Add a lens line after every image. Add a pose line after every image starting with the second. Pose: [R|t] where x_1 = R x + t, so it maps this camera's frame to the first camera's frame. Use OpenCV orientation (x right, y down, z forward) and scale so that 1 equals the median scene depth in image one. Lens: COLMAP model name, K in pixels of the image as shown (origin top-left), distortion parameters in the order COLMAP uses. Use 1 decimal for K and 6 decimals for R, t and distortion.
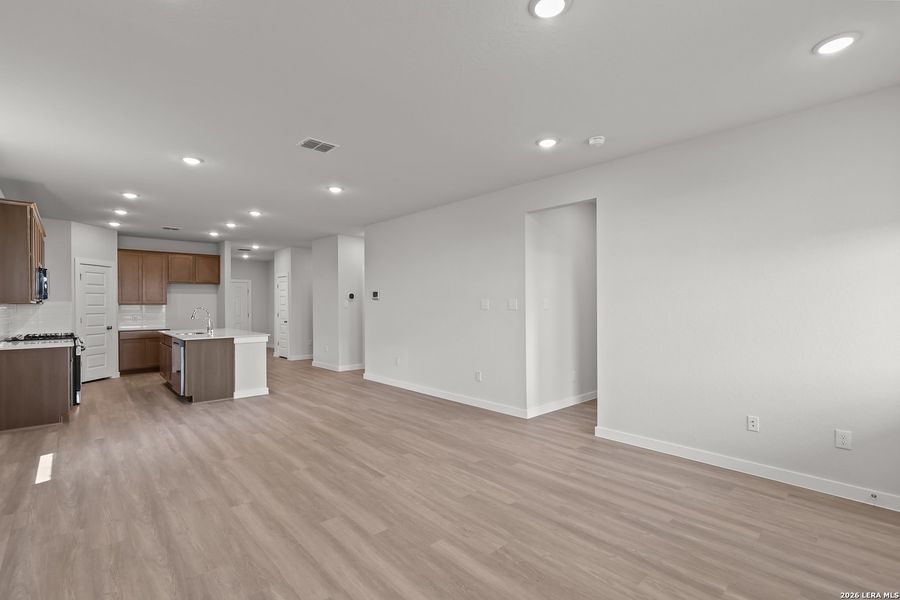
lens RADIAL K [[408.9, 0, 445.6], [0, 408.9, 302.8], [0, 0, 1]] dist [-0.002101, 0.000264]
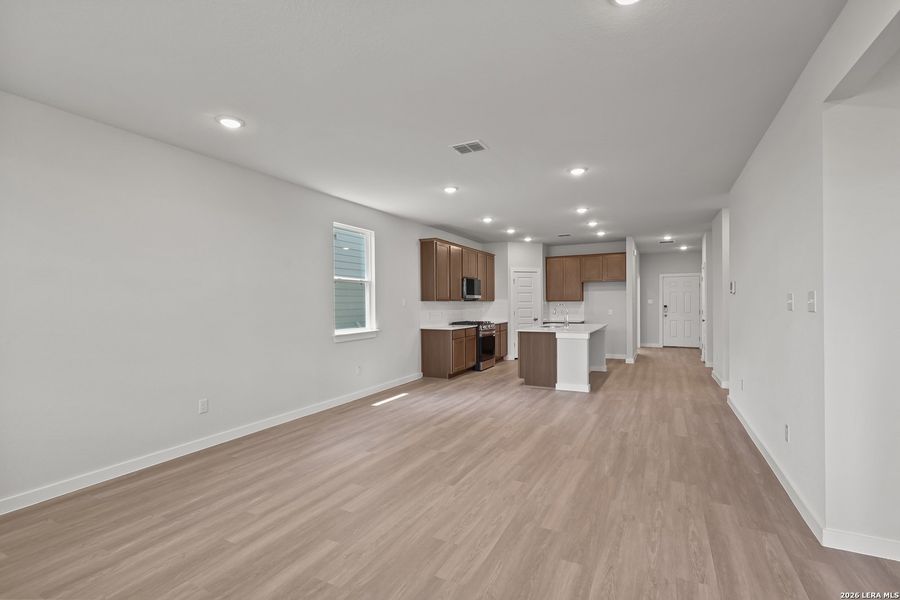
lens RADIAL K [[415.5, 0, 447.5], [0, 415.5, 297.0], [0, 0, 1]] dist [-0.003198, 0.000669]
pose [[0.352701, -0.013617, -0.935637, 0.636071], [0.011110, 0.999885, -0.010364, 0.002383], [0.935670, -0.006740, 0.352811, 0.560991]]
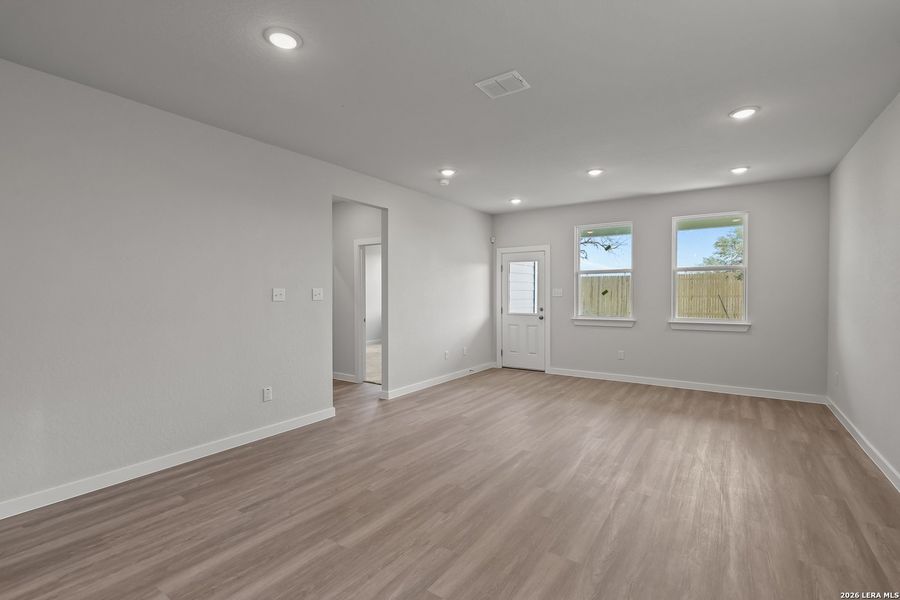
lens RADIAL K [[415.5, 0, 447.5], [0, 415.5, 297.0], [0, 0, 1]] dist [-0.003198, 0.000669]
pose [[-0.222013, -0.005223, 0.975030, -1.013311], [-0.000354, 0.999986, 0.005276, 0.007843], [-0.975044, 0.000826, -0.222012, 1.236225]]
